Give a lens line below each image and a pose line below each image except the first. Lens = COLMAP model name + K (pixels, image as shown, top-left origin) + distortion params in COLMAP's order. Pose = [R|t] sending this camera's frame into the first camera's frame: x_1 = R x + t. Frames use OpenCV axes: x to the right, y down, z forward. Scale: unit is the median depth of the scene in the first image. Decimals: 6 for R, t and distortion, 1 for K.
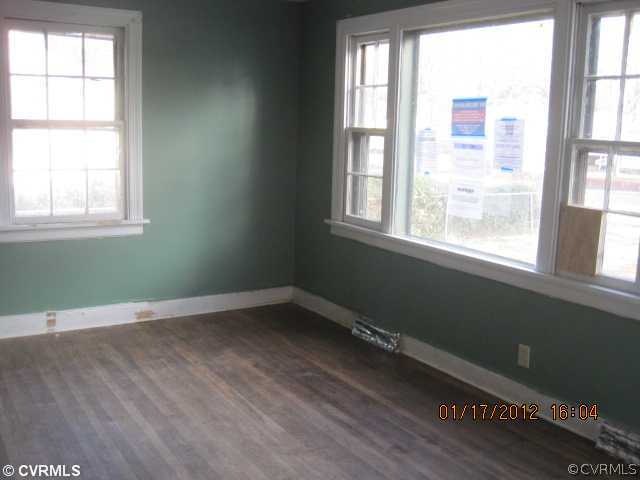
lens RADIAL K [[651.7, 0, 320.0], [0, 651.7, 240.0], [0, 0, 1]] dist [-0.114266, 0.005662]
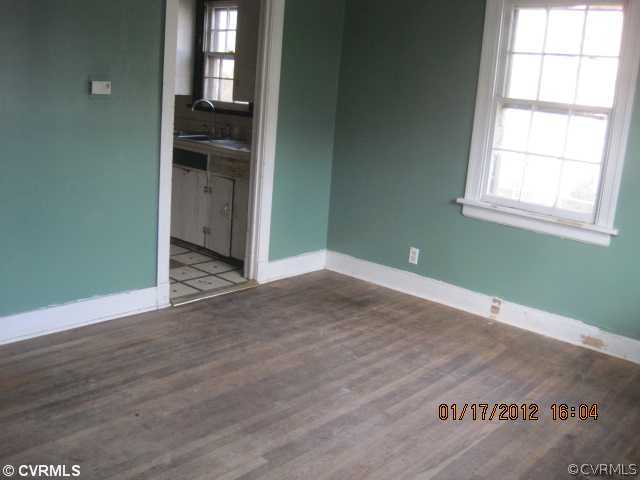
lens RADIAL K [[651.7, 0, 320.0], [0, 651.7, 240.0], [0, 0, 1]] dist [-0.114266, 0.005662]
pose [[0.280004, 0.207918, -0.937213, 0.408052], [-0.224319, 0.963409, 0.146712, -0.057192], [0.933423, 0.169155, 0.316399, 0.431486]]
